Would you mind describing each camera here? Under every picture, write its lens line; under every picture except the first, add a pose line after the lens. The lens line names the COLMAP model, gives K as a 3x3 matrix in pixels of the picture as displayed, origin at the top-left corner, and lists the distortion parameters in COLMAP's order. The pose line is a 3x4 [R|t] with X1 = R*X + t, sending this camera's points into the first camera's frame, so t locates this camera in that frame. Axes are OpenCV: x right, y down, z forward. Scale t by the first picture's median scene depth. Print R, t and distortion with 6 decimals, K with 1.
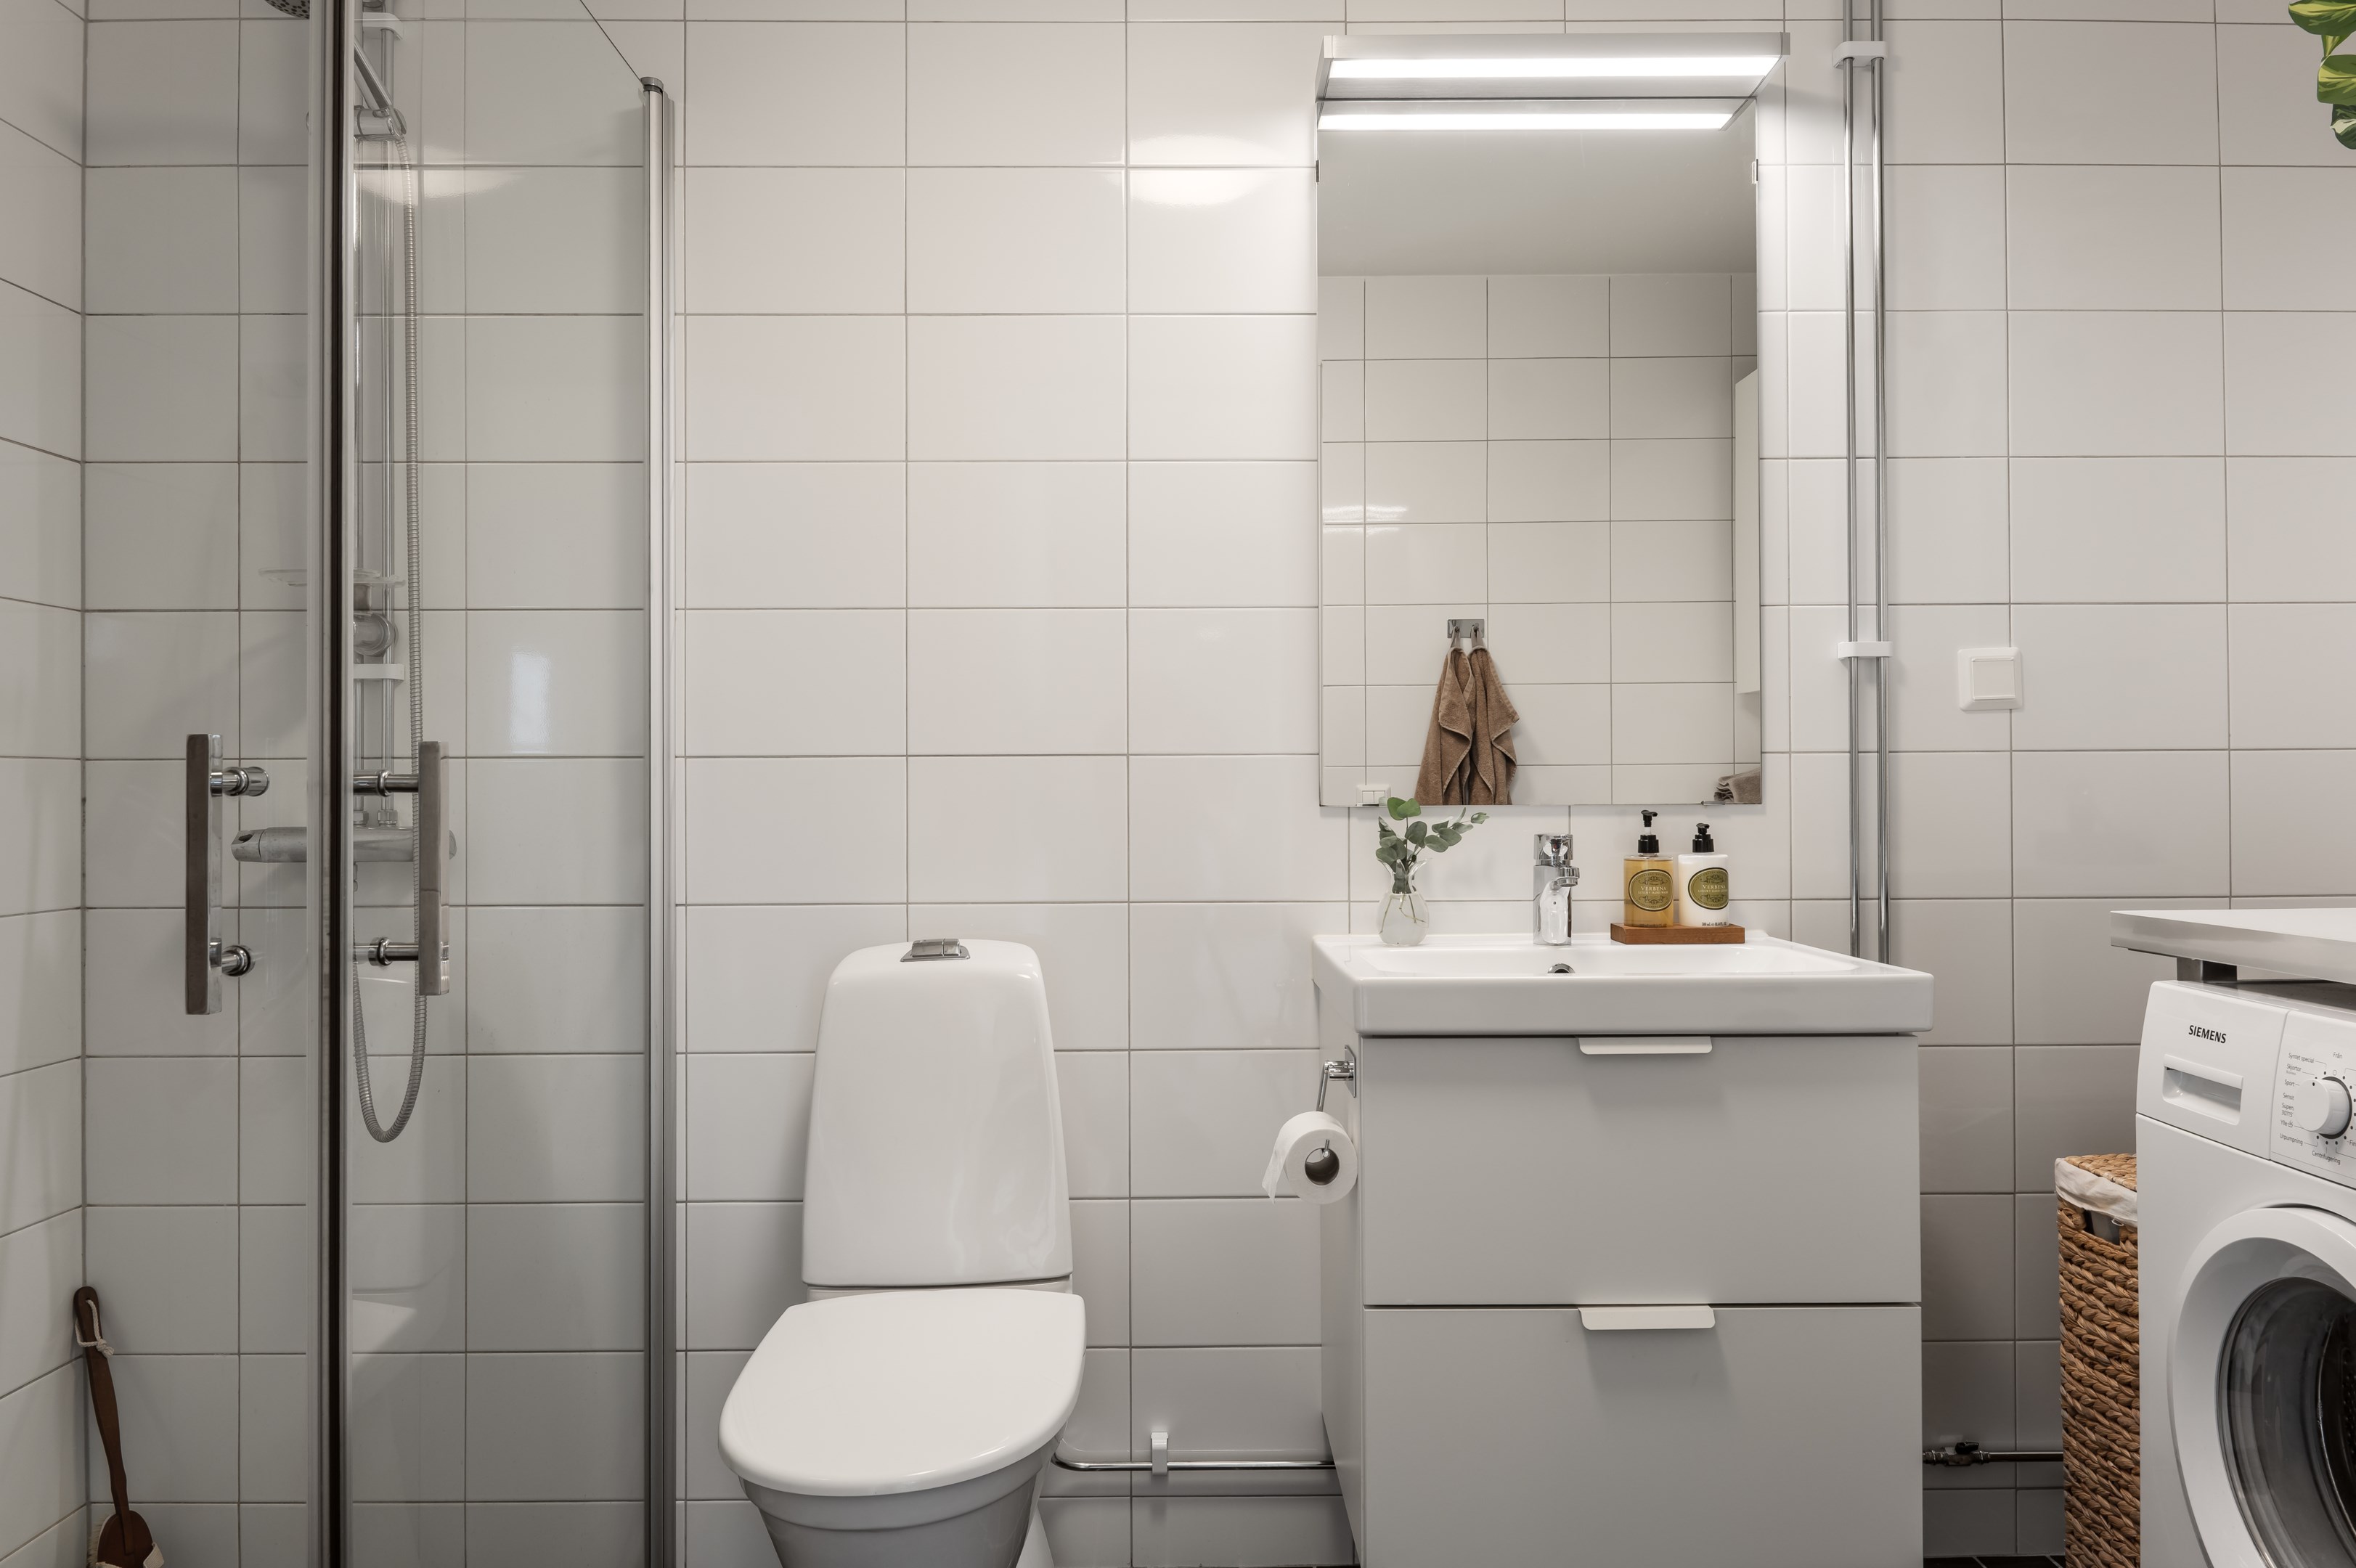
lens RADIAL K [[1670.2, 0, 1191.7], [0, 1670.2, 779.9], [0, 0, 1]] dist [0.008782, -0.013668]
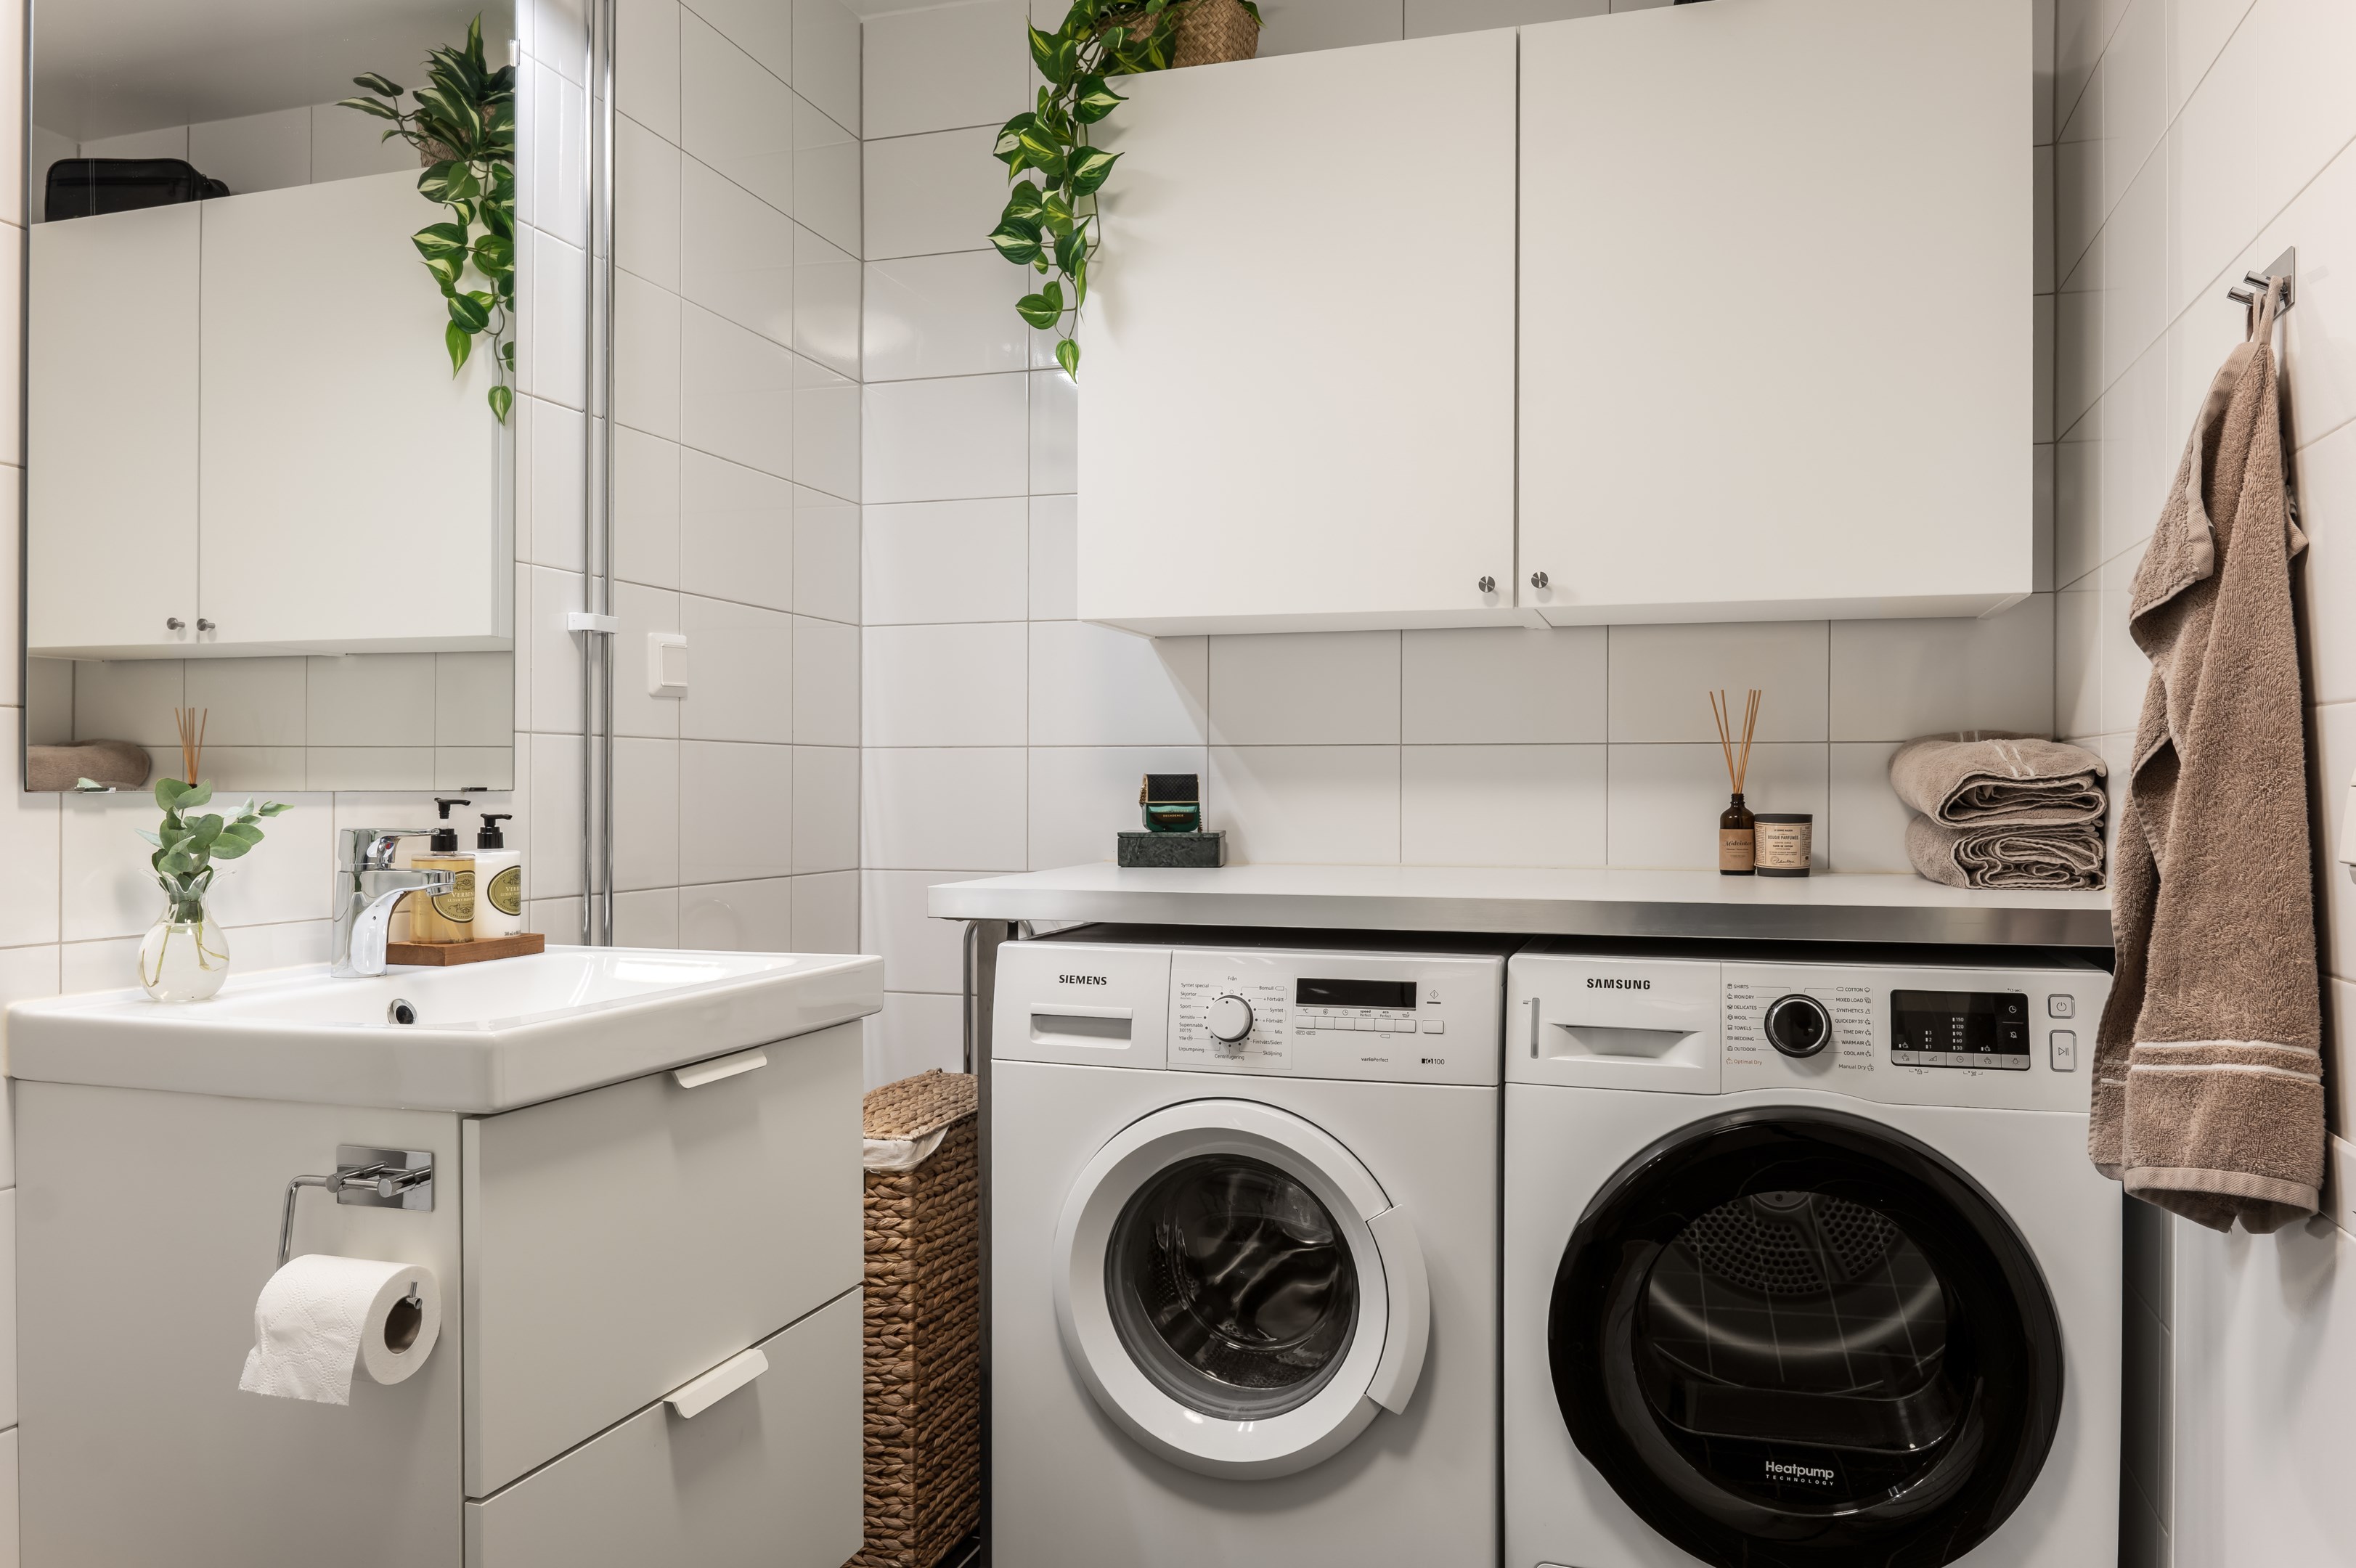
lens RADIAL K [[1674.8, 0, 1191.6], [0, 1674.8, 792.8], [0, 0, 1]] dist [0.002775, -0.012034]
pose [[0.323819, 0.003399, 0.946113, -0.374384], [-0.007536, 0.999971, -0.001013, 0.013796], [-0.946089, -0.006802, 0.323835, 0.400773]]
